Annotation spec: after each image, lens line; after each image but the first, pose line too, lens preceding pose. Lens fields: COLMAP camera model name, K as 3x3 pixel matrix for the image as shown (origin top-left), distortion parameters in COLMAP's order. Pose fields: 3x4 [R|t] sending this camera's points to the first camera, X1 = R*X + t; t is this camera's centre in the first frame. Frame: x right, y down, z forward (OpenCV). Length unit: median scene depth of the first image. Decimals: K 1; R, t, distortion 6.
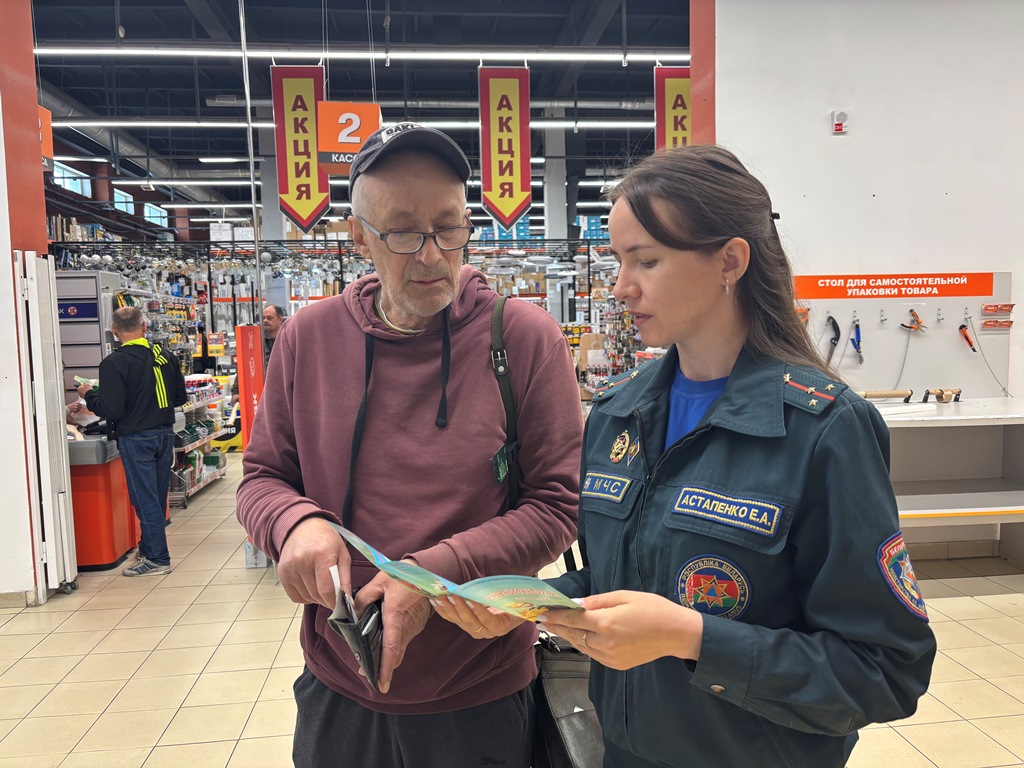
lens RADIAL K [[783.9, 0, 512.5], [0, 783.9, 386.3], [0, 0, 1]] dist [0.033637, -0.034013]
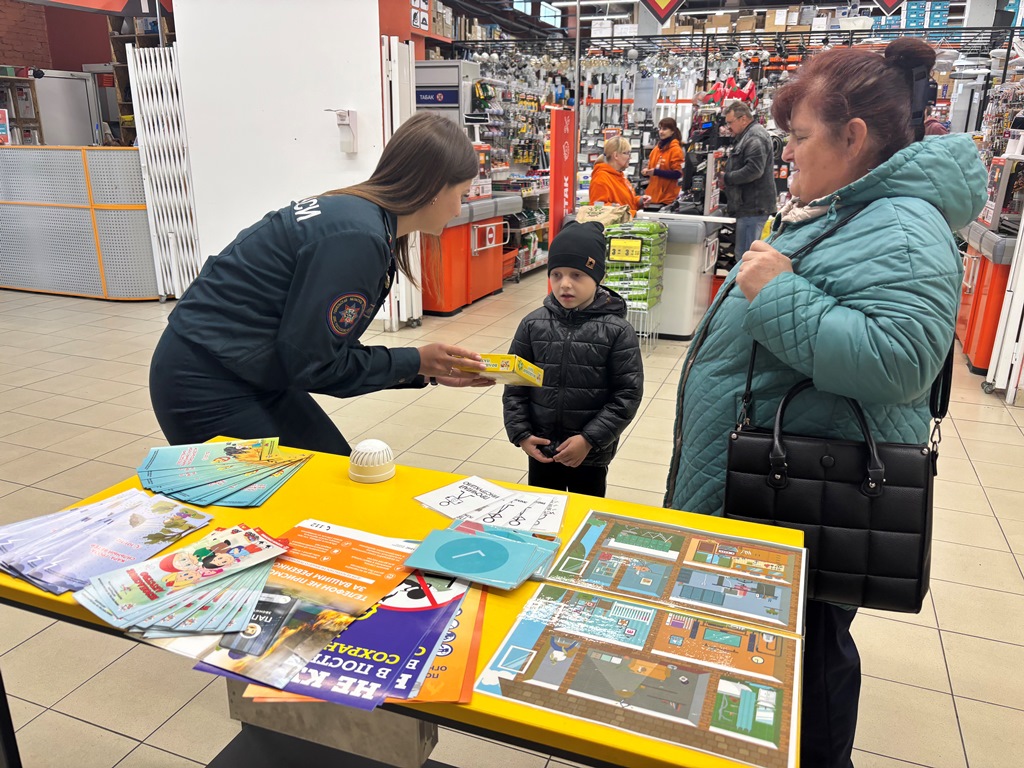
lens RADIAL K [[783.9, 0, 510.1], [0, 783.9, 389.0], [0, 0, 1]] dist [0.033637, -0.034013]
pose [[0.883611, 0.177985, -0.433073, 0.096461], [-0.075546, 0.967008, 0.243285, 0.025706], [0.462086, -0.182253, 0.867906, -0.031165]]
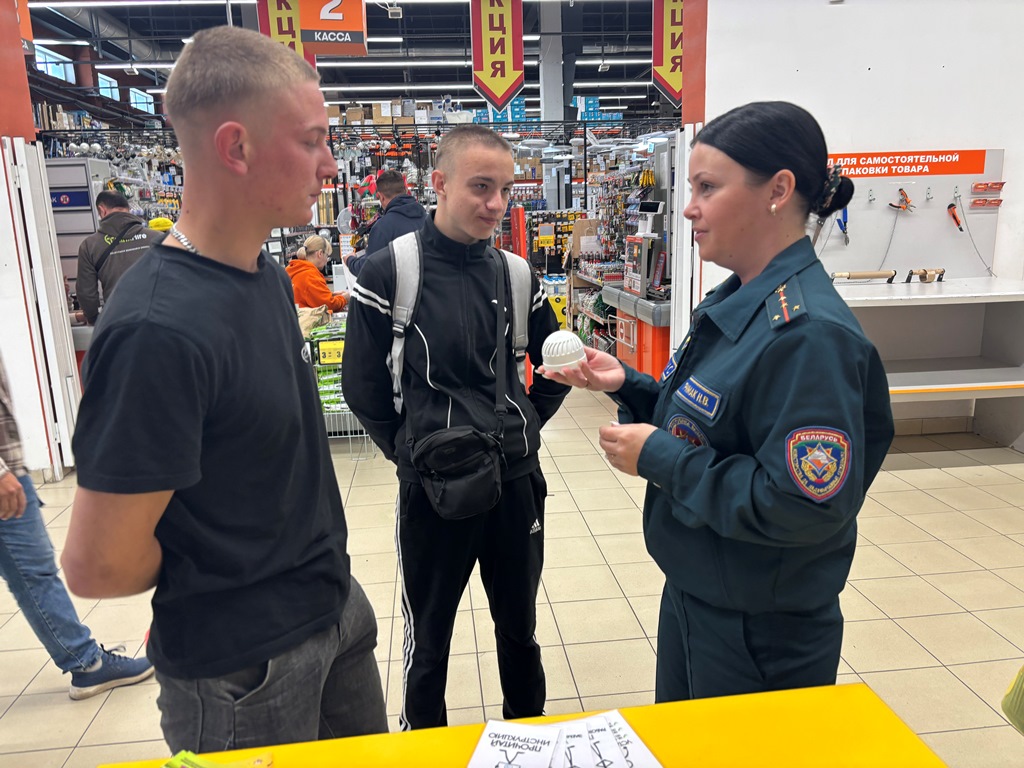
lens RADIAL K [[783.9, 0, 502.2], [0, 783.9, 381.5], [0, 0, 1]] dist [0.033637, -0.034013]
pose [[0.999873, -0.006880, -0.014372, 0.010896], [0.008704, 0.991348, 0.130971, 0.006210], [0.013347, -0.131079, 0.991282, -0.017907]]
